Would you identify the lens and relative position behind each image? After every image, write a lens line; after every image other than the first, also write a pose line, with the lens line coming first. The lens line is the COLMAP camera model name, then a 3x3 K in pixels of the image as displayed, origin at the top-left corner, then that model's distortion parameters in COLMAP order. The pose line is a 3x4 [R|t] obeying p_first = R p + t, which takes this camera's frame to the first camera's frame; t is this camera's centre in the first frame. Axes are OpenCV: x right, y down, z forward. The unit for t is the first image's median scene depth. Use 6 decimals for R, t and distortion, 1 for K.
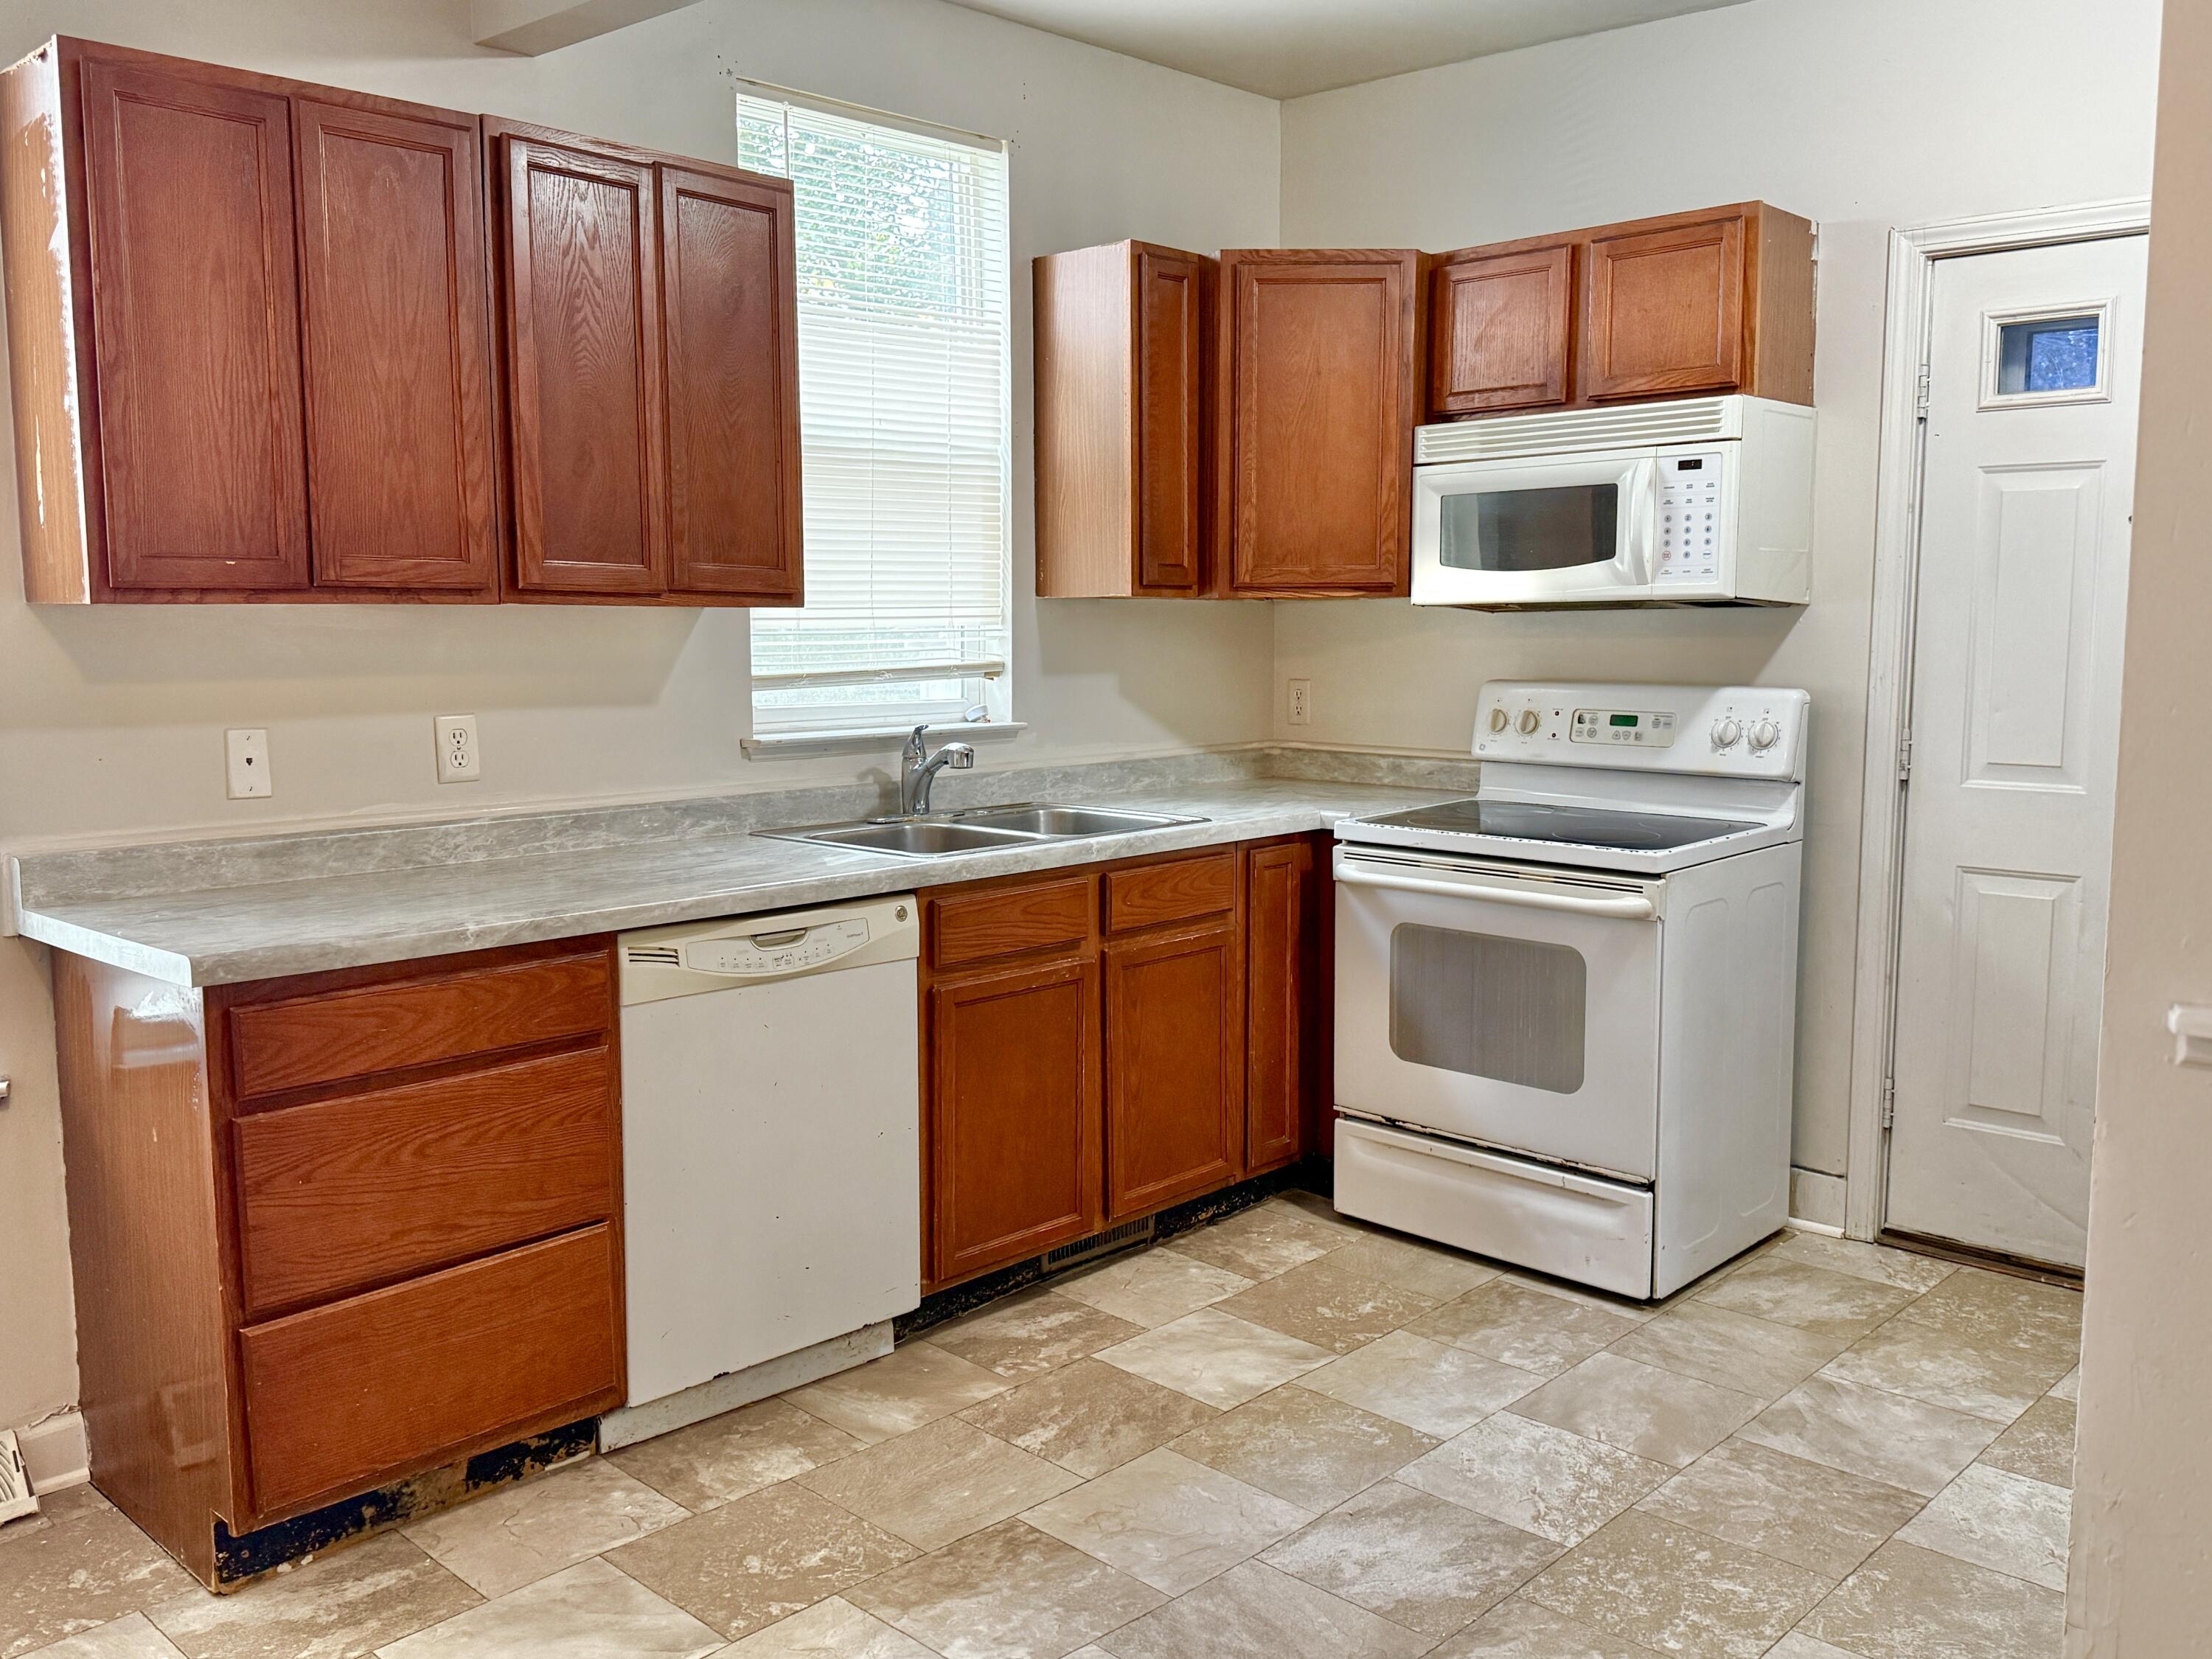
lens RADIAL K [[1915.1, 0, 1106.0], [0, 1915.1, 829.5], [0, 0, 1]] dist [0.095958, -0.157265]
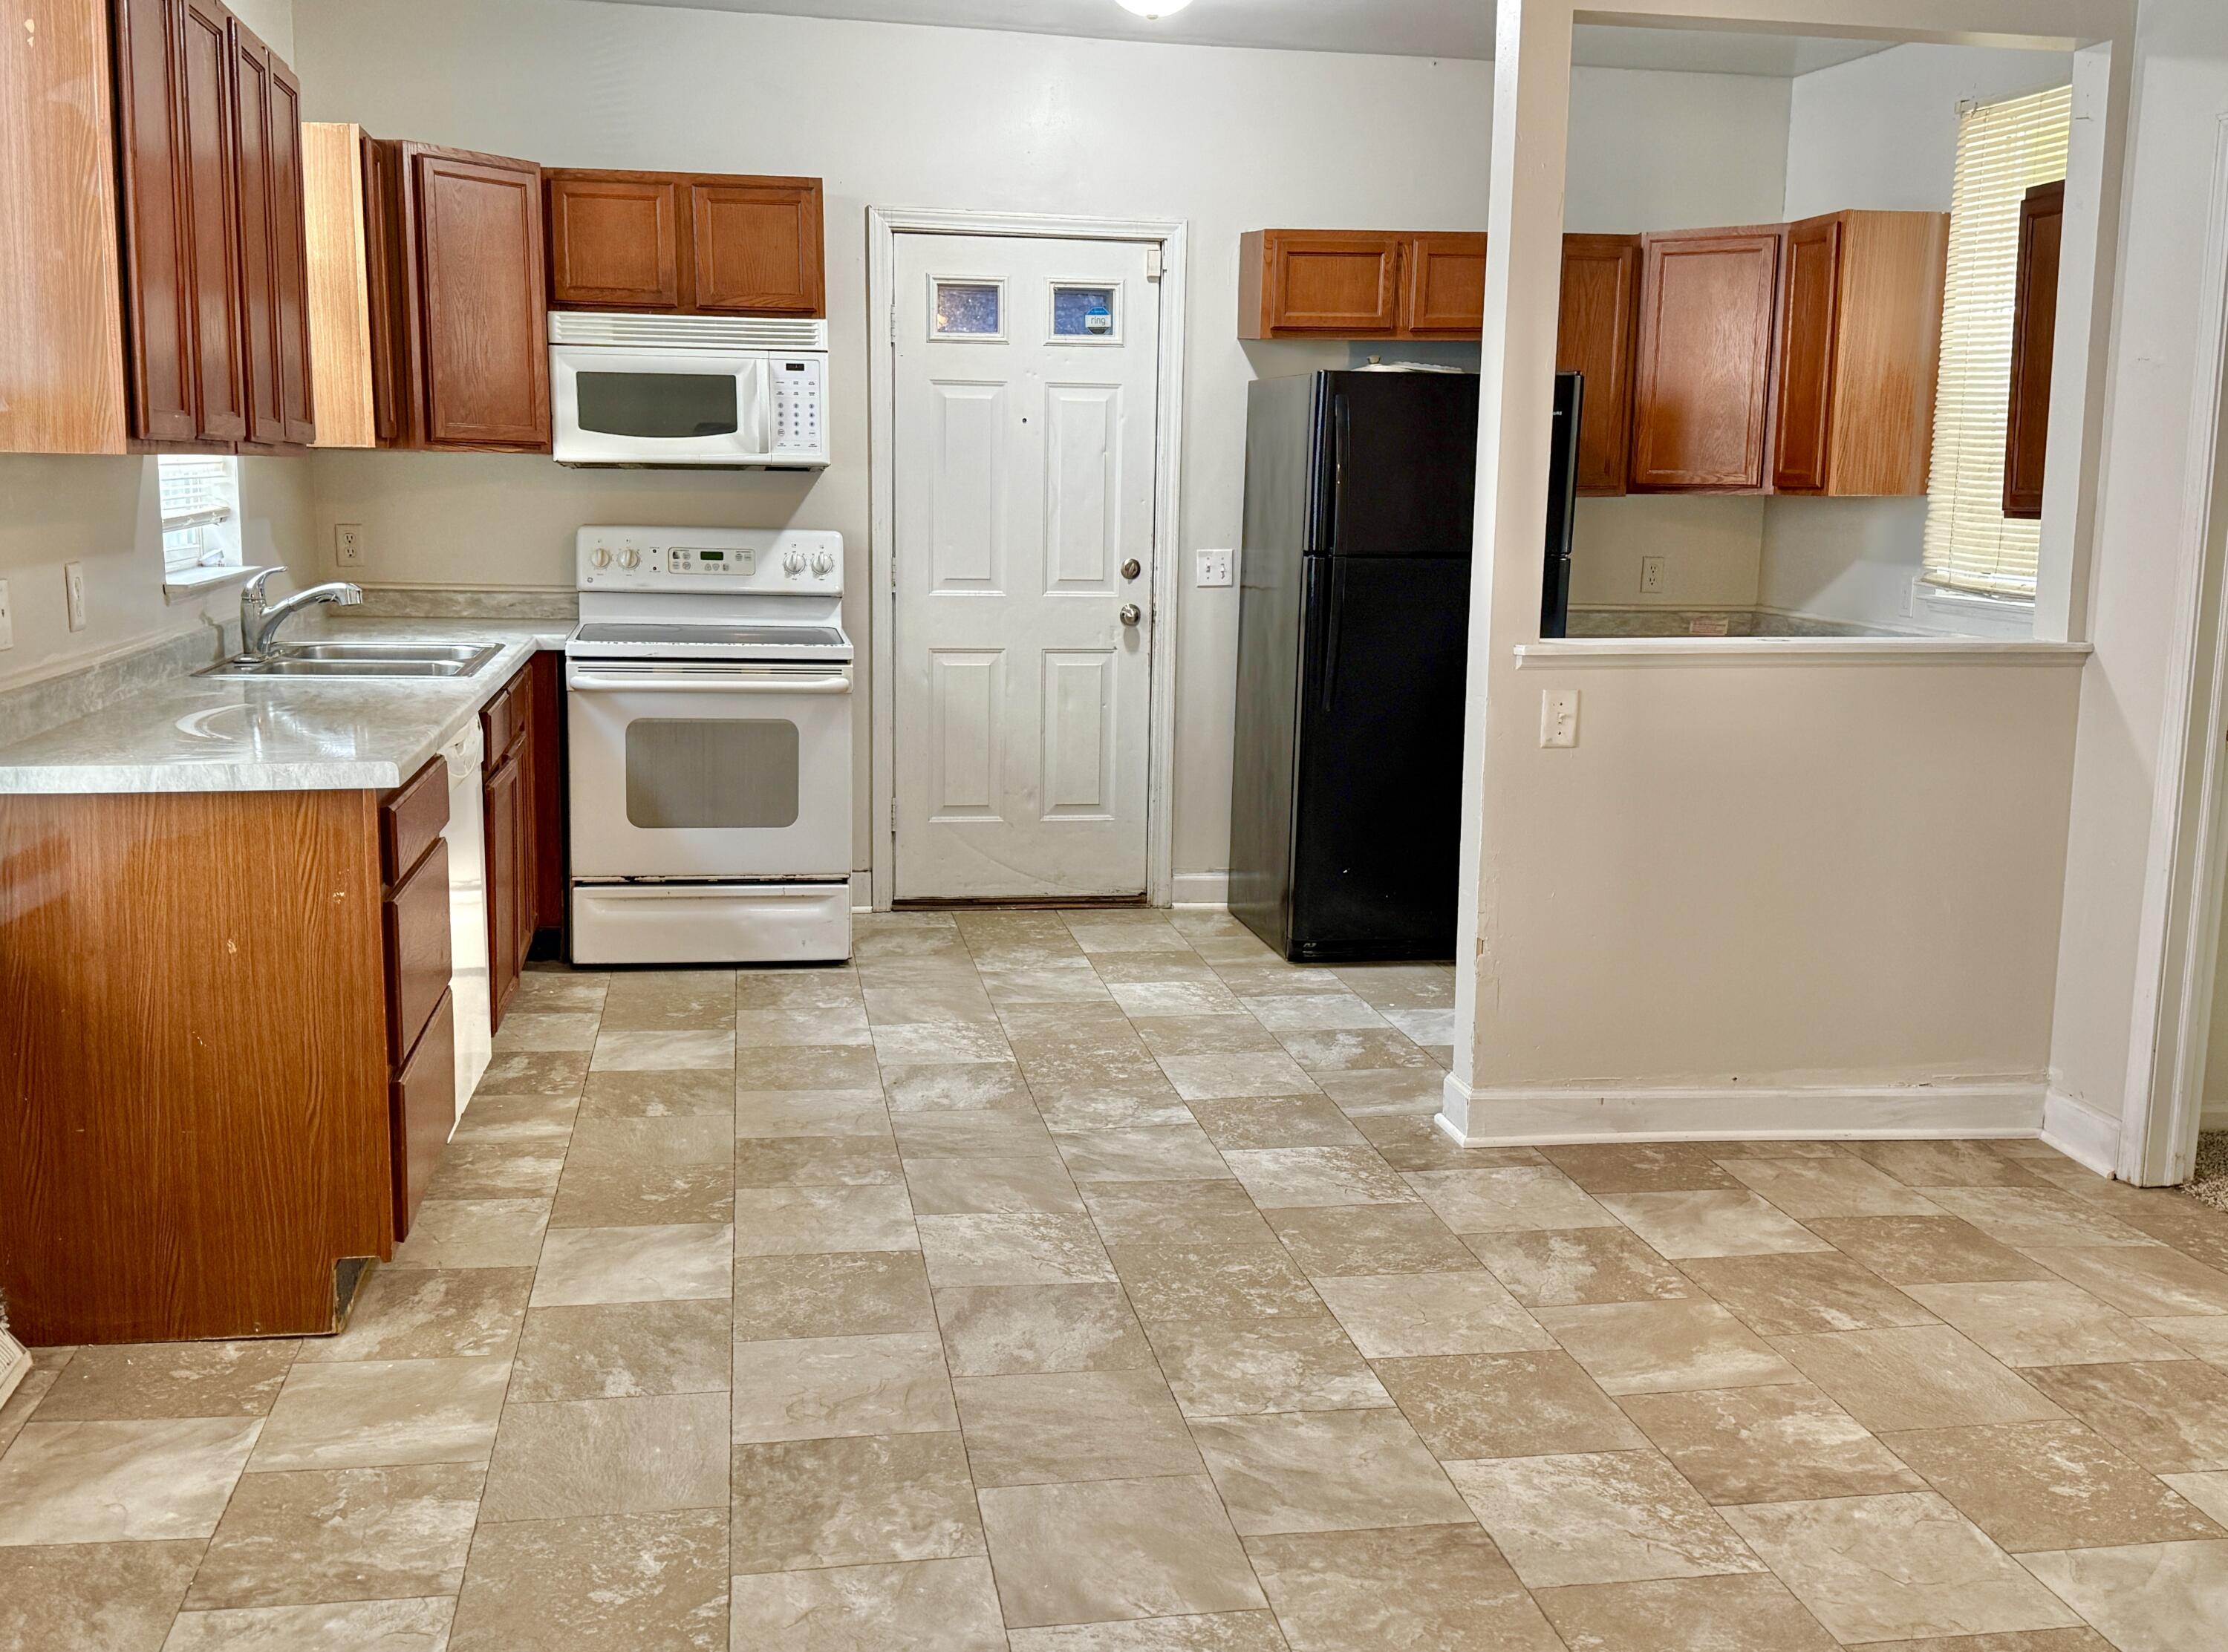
lens RADIAL K [[2157.7, 0, 1114.0], [0, 2157.7, 826.0], [0, 0, 1]] dist [0.134449, -0.002143]
pose [[0.576638, -0.121467, 0.807920, -0.847898], [0.075312, 0.992579, 0.095477, 0.006085], [-0.813521, 0.005790, 0.581507, -0.088865]]
